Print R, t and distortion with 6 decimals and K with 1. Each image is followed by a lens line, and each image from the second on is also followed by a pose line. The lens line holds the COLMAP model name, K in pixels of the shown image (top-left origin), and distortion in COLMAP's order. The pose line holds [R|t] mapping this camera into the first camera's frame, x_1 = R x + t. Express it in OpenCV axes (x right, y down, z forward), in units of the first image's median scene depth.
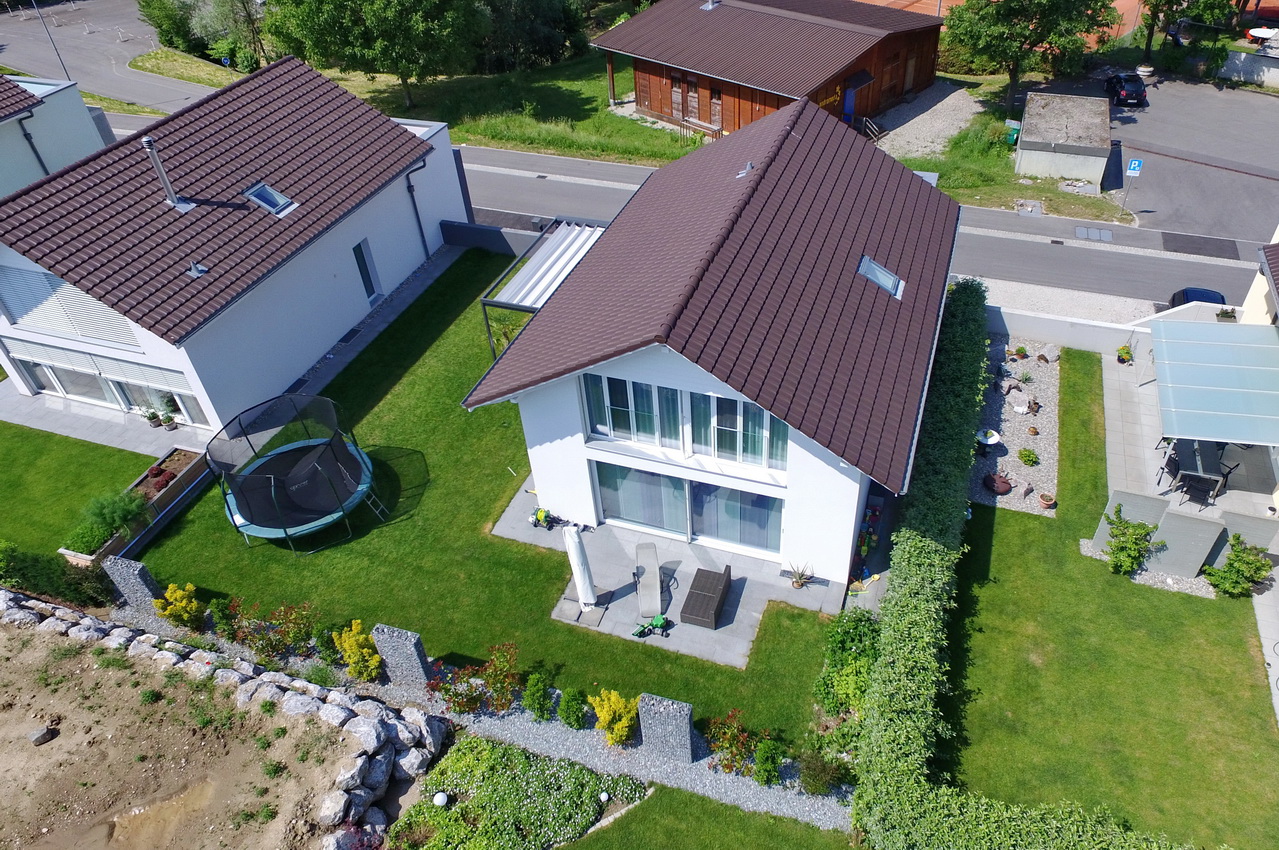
lens RADIAL K [[873.5, 0, 681.0], [0, 873.5, 433.0], [0, 0, 1]] dist [-0.010769, 0.011753]
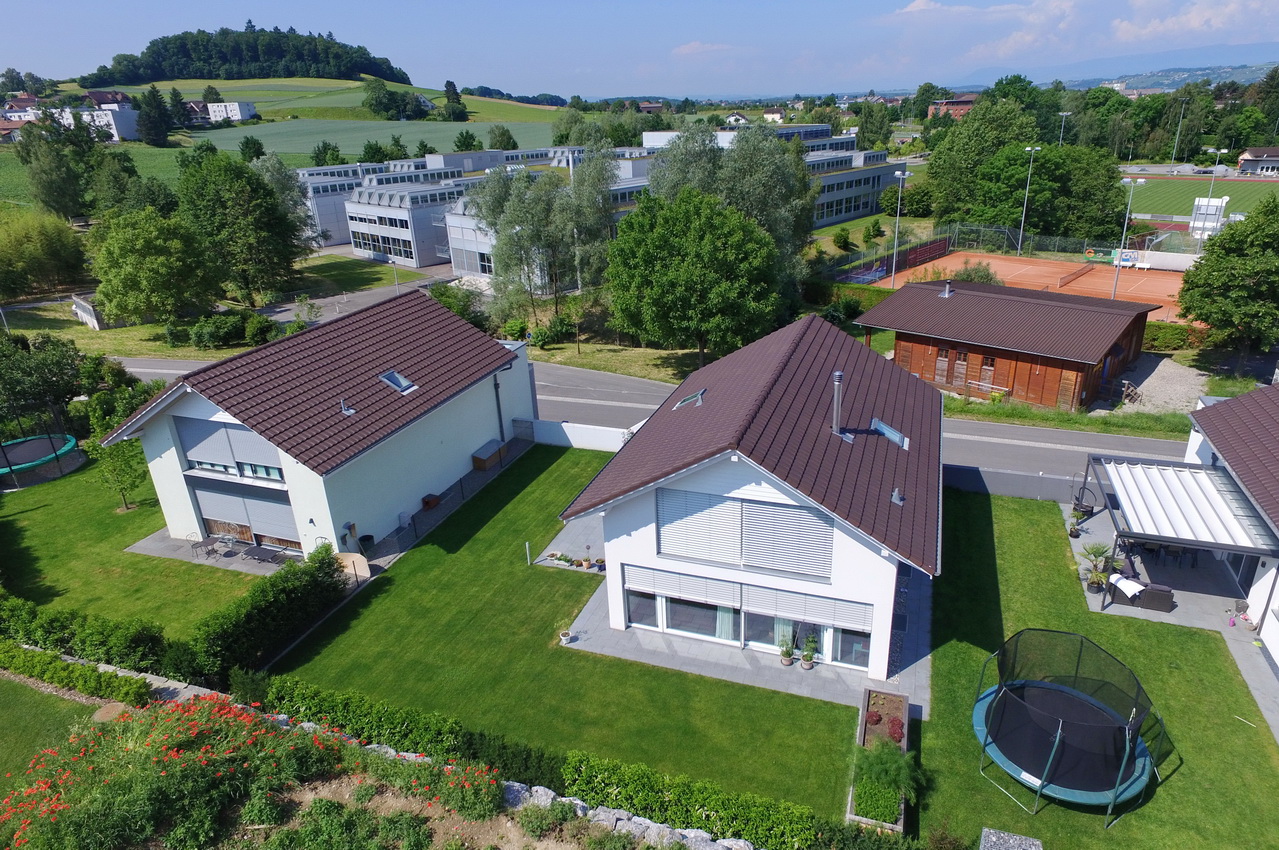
lens RADIAL K [[768.0, 0, 662.6], [0, 768.0, 412.7], [0, 0, 1]] dist [-0.006255, 0.009610]
pose [[0.999935, 0.004855, -0.010323, -0.842143], [-0.007923, 0.946653, -0.322158, 0.003288], [0.008208, 0.322219, 0.946629, 0.152875]]
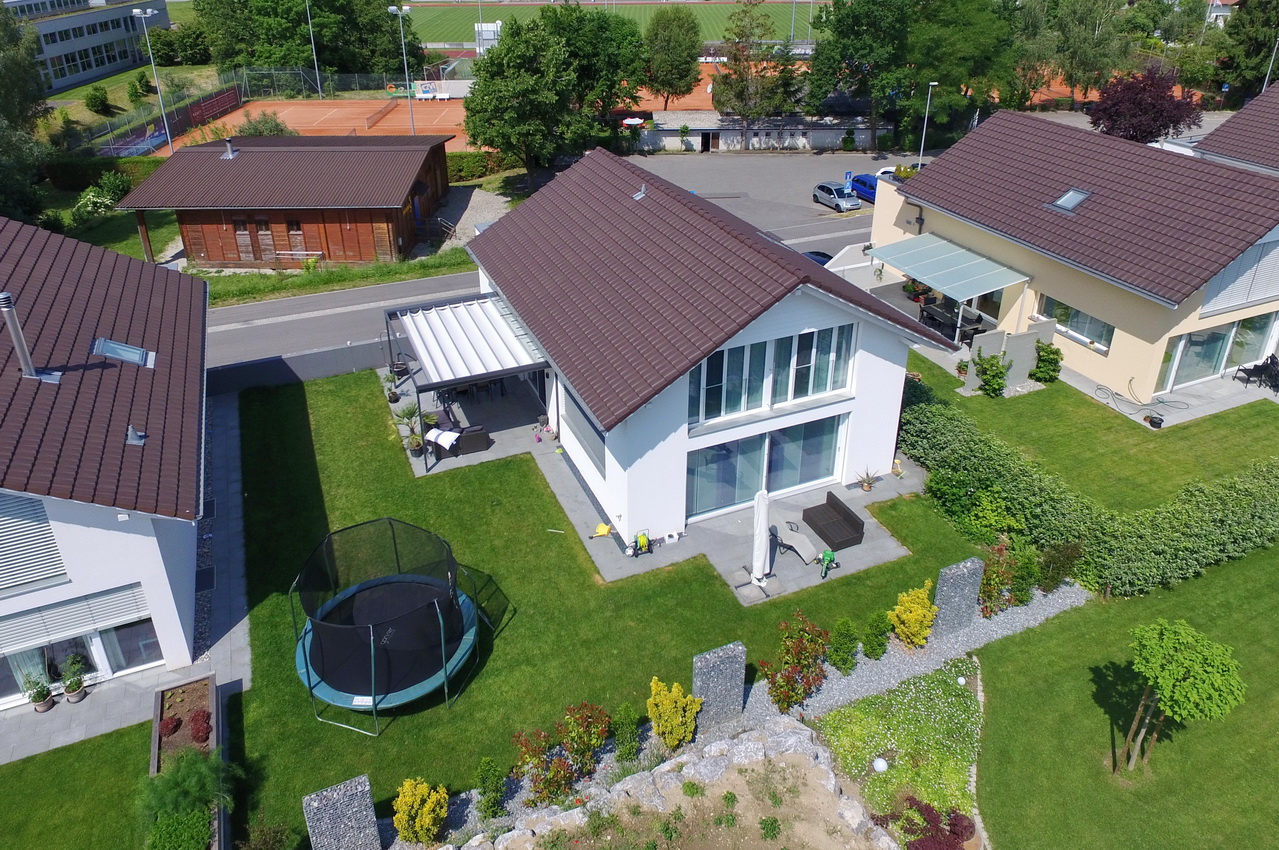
lens RADIAL K [[873.5, 0, 619.9], [0, 873.5, 327.4], [0, 0, 1]] dist [-0.010769, 0.011753]
pose [[0.753857, -0.258592, 0.604011, -0.691954], [0.415880, 0.899500, -0.133955, 0.001584], [-0.508668, 0.352180, 0.785637, 0.173568]]
